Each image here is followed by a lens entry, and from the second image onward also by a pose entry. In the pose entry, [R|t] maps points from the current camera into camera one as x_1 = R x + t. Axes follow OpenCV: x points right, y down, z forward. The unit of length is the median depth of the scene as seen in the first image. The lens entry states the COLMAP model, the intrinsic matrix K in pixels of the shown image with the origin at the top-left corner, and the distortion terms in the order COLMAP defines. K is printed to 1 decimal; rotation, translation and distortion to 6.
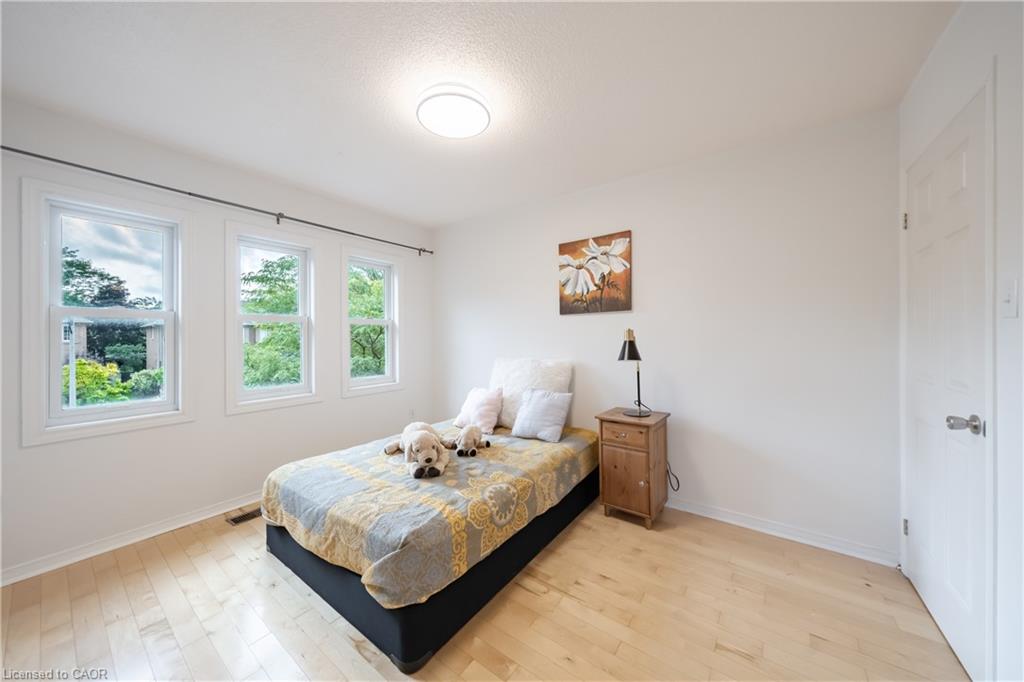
lens RADIAL K [[355.1, 0, 507.7], [0, 355.1, 334.6], [0, 0, 1]] dist [-0.007082, -0.000013]
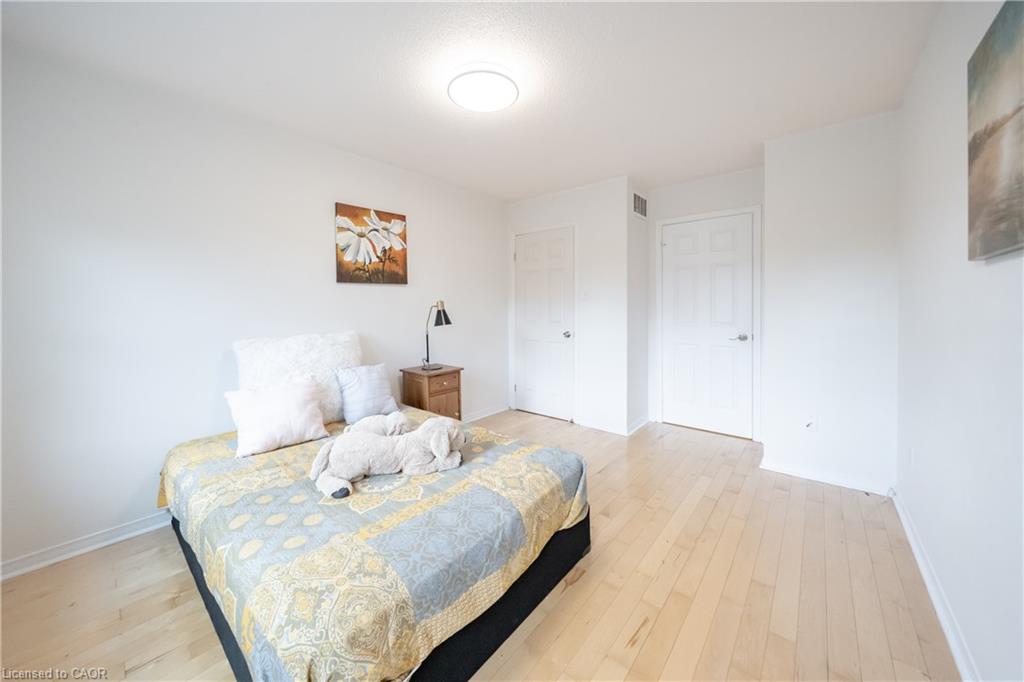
lens RADIAL K [[358.8, 0, 510.0], [0, 358.8, 305.5], [0, 0, 1]] dist [0.000150, -0.000003]
pose [[0.074199, 0.002070, 0.997241, -0.771834], [0.000098, 0.999998, -0.002083, 0.003949], [-0.997243, 0.000253, 0.074199, 0.544257]]
